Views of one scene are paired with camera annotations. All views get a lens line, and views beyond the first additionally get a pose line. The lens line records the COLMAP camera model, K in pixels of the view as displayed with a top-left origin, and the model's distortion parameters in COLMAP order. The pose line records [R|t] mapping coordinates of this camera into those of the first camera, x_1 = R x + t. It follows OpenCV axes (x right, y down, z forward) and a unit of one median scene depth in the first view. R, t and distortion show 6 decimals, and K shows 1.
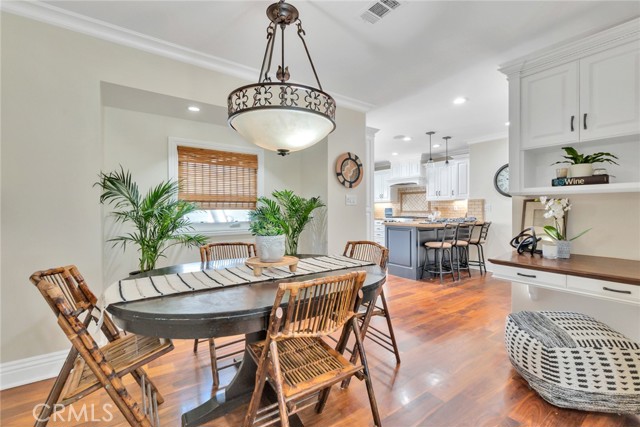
lens RADIAL K [[278.2, 0, 320.0], [0, 278.2, 213.5], [0, 0, 1]] dist [-0.007434, -0.000267]
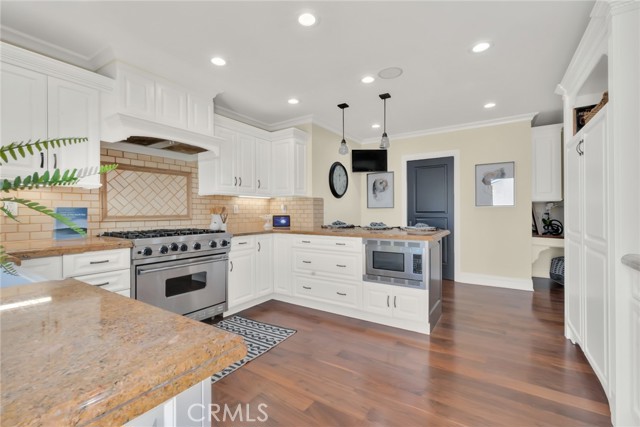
lens RADIAL K [[275.5, 0, 320.0], [0, 275.5, 213.5], [0, 0, 1]] dist [-0.004175, -0.000328]
pose [[-0.365341, -0.000406, 0.930874, -0.235248], [0.022554, 0.999702, 0.009288, -0.023633], [-0.930600, 0.024388, -0.365224, 2.005490]]
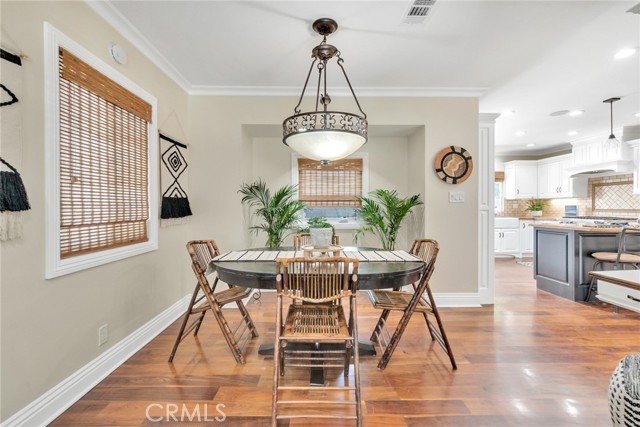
lens RADIAL K [[283.2, 0, 317.8], [0, 283.2, 212.5], [0, 0, 1]] dist [-0.001975, -0.000114]
pose [[0.821442, 0.008636, -0.570227, 0.278894], [-0.006912, 0.999963, 0.005186, 0.001048], [0.570250, -0.000319, 0.821471, -0.036150]]
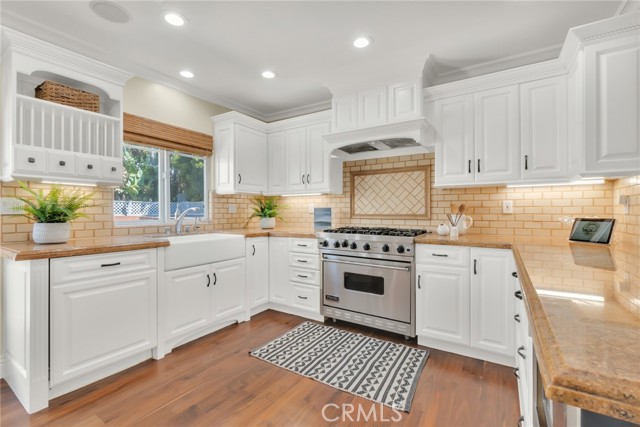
lens RADIAL K [[283.2, 0, 317.8], [0, 283.2, 212.5], [0, 0, 1]] dist [-0.001975, -0.000114]
pose [[0.928539, 0.000498, 0.371233, 0.190441], [0.005193, 0.999884, -0.014329, -0.014826], [-0.371197, 0.015233, 0.928429, 1.409683]]
